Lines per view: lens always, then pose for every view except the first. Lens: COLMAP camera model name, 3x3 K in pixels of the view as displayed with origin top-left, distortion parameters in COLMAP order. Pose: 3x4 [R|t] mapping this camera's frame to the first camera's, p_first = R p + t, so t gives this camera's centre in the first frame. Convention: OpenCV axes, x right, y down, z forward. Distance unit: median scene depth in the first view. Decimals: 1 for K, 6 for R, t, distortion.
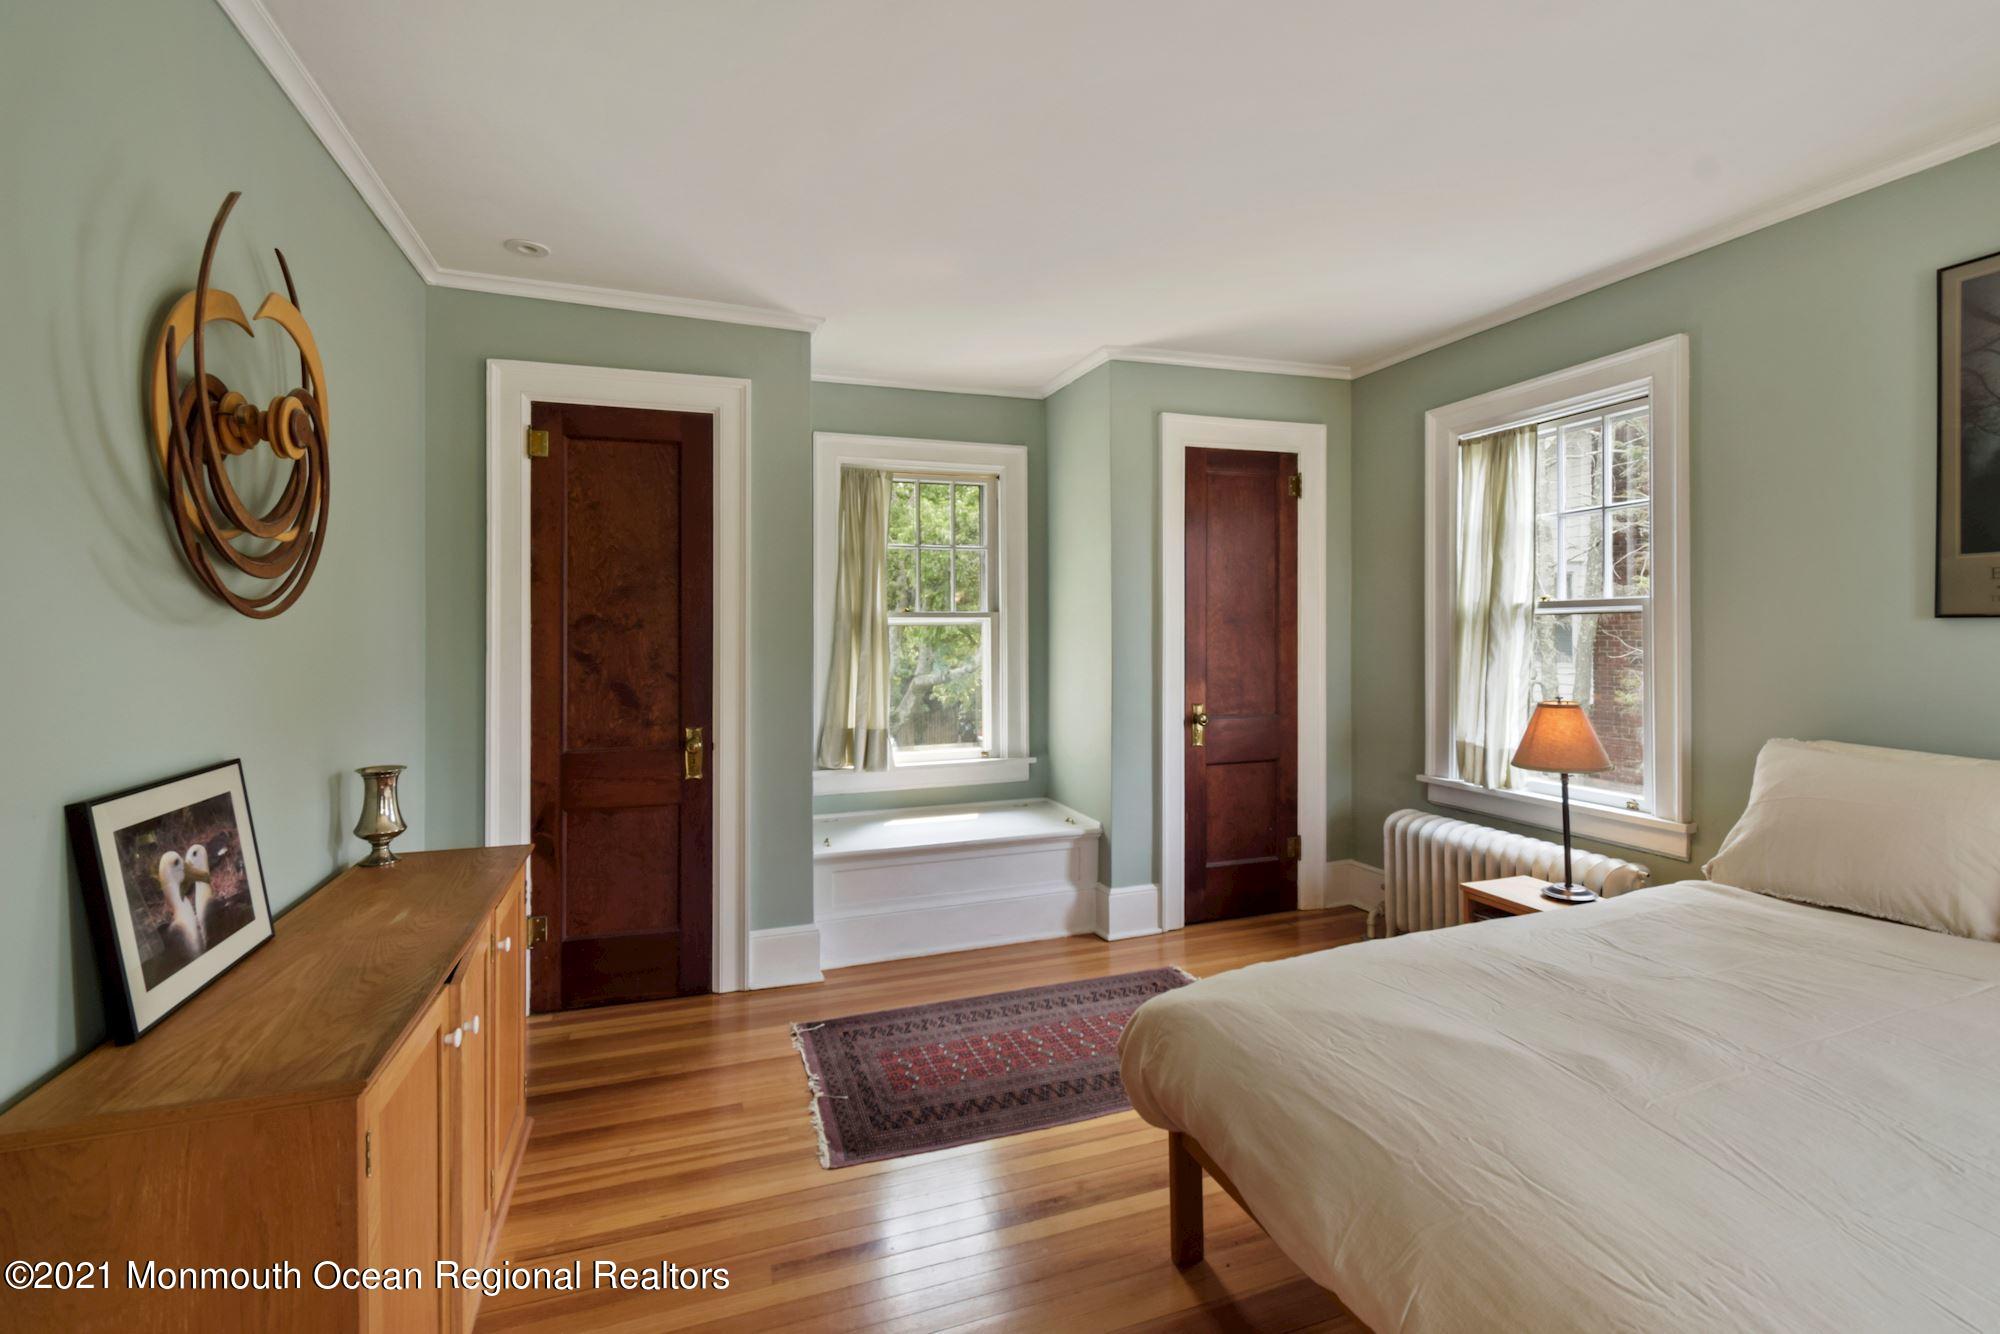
lens RADIAL K [[908.1, 0, 1018.8], [0, 908.1, 621.5], [0, 0, 1]] dist [-0.002832, -0.001469]
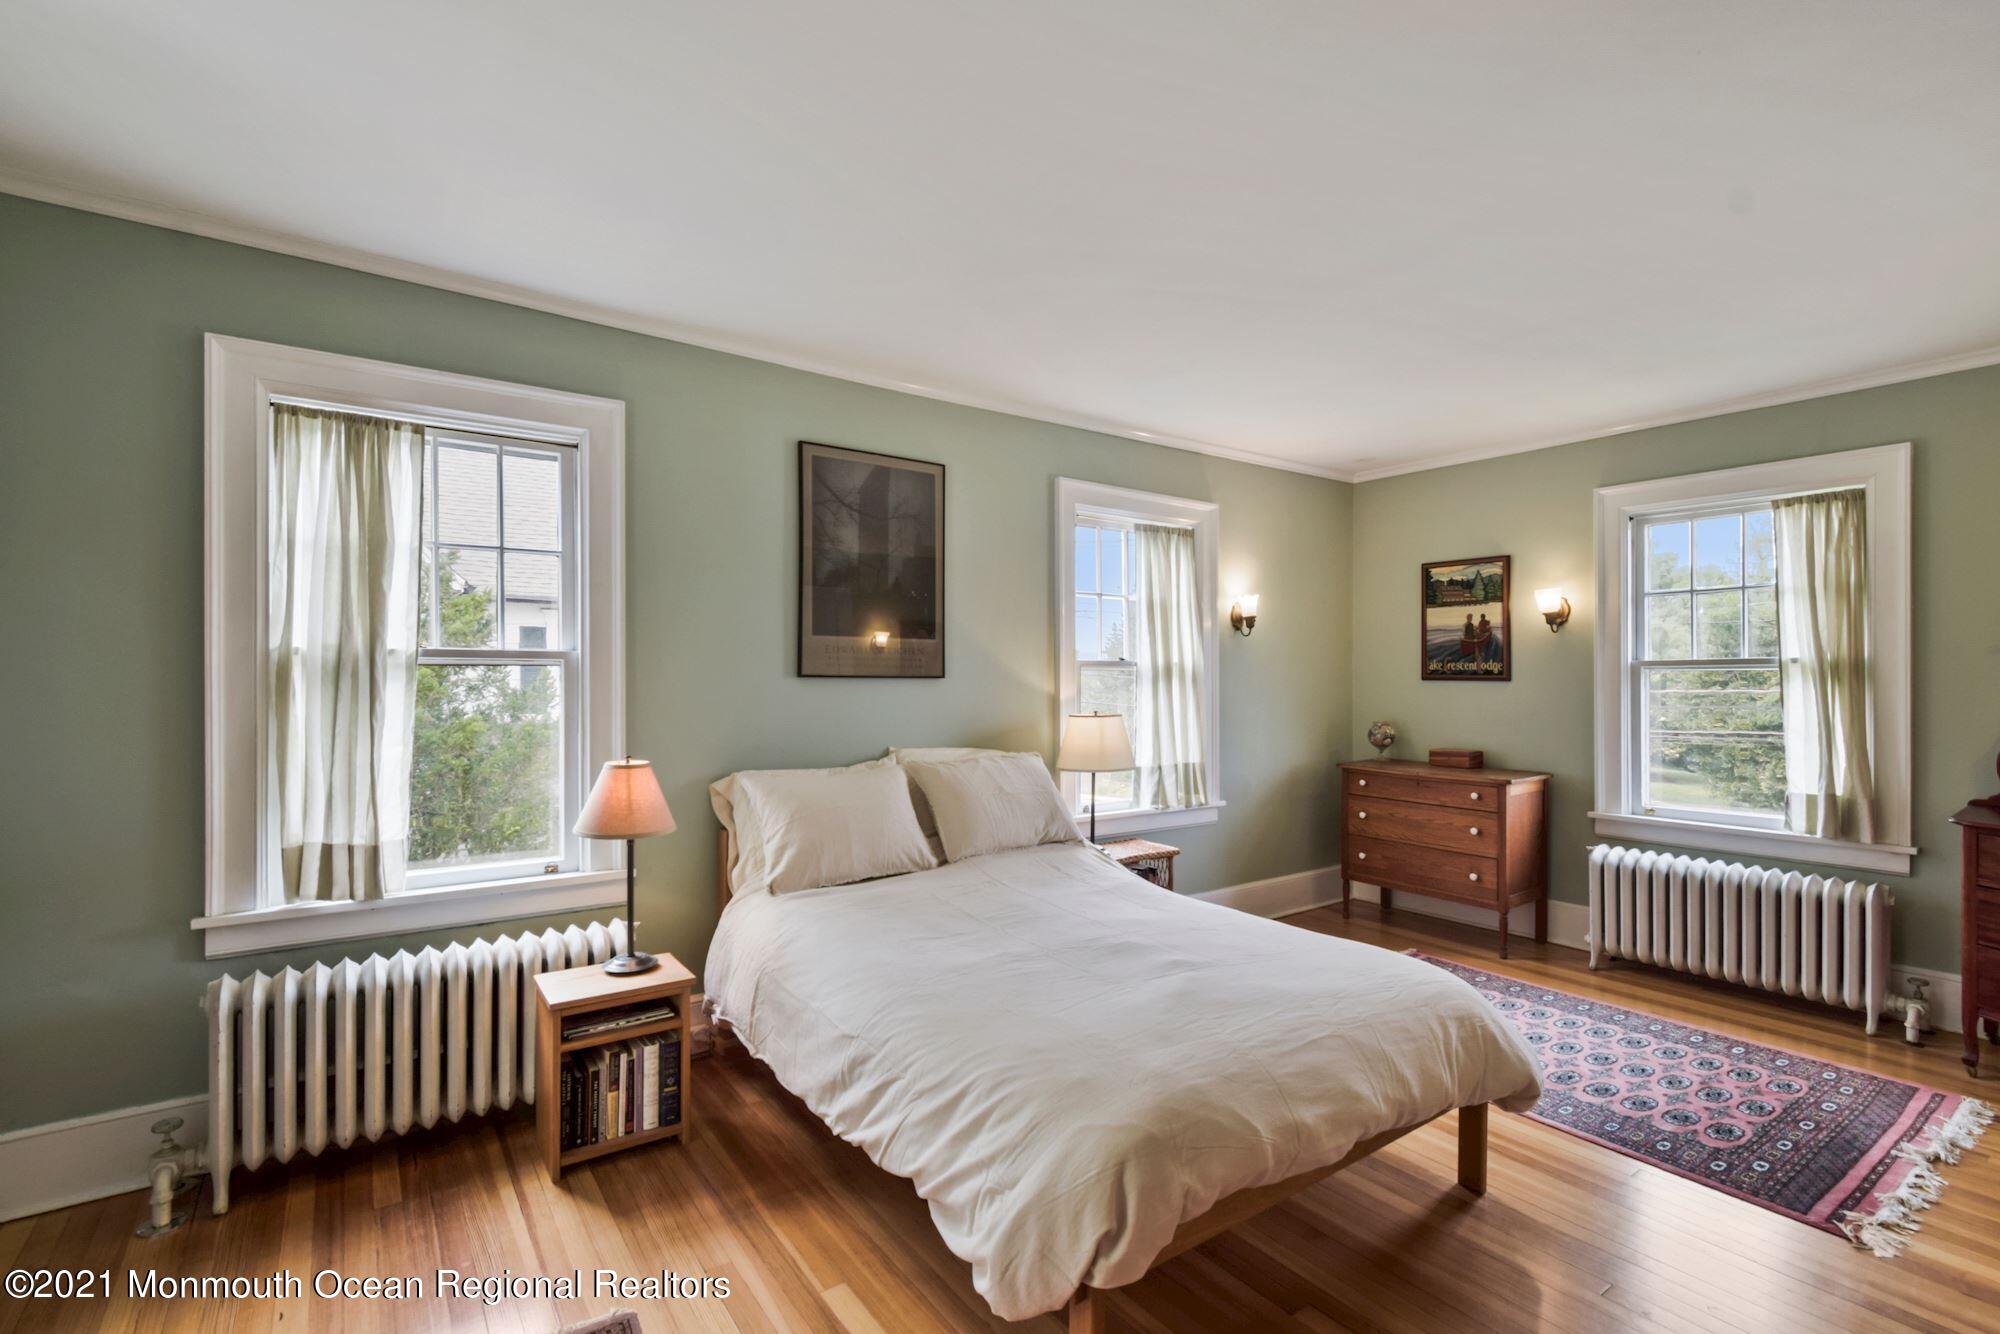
lens RADIAL K [[908.1, 0, 1001.7], [0, 908.1, 686.3], [0, 0, 1]] dist [-0.002832, -0.001469]
pose [[-0.266886, 0.001116, 0.963728, -0.327029], [-0.011136, 0.999929, -0.004242, 0.008745], [-0.963664, -0.011864, -0.266854, 0.708963]]
